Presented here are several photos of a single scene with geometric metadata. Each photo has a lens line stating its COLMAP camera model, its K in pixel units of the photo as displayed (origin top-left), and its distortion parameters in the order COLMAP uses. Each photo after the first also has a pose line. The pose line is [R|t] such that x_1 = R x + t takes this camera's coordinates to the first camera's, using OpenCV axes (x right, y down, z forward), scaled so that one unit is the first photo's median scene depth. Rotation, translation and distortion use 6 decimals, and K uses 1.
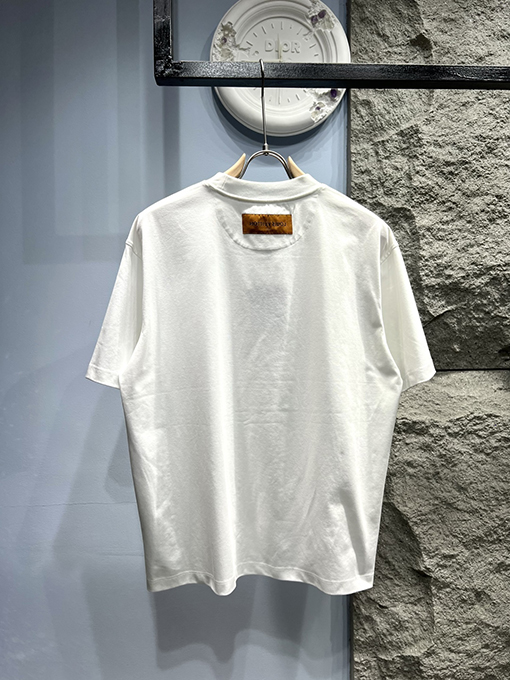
lens RADIAL K [[503.3, 0, 253.3], [0, 503.3, 337.4], [0, 0, 1]] dist [0.072480, -0.077953]
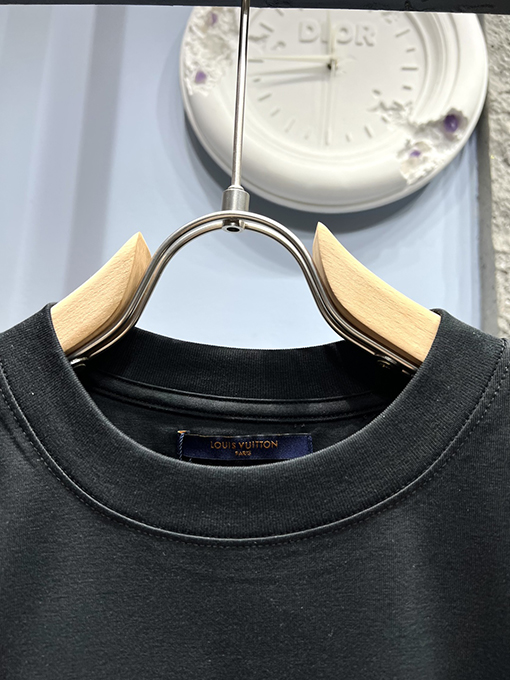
lens RADIAL K [[503.3, 0, 253.3], [0, 503.3, 337.4], [0, 0, 1]] dist [0.072480, -0.077953]
pose [[0.996346, 0.041890, -0.074430, 0.027451], [-0.056163, 0.977888, -0.201446, -0.199692], [0.064345, 0.204890, 0.976668, 0.596637]]
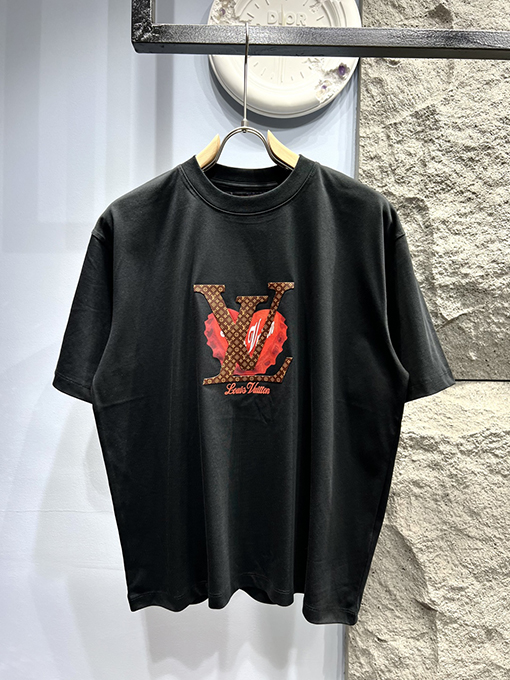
lens RADIAL K [[503.3, 0, 253.3], [0, 503.3, 337.4], [0, 0, 1]] dist [0.072480, -0.077953]
pose [[0.998614, 0.027944, -0.044609, 0.054211], [-0.028008, 0.999607, -0.000808, -0.000055], [0.044569, 0.002057, 0.999004, 0.089005]]
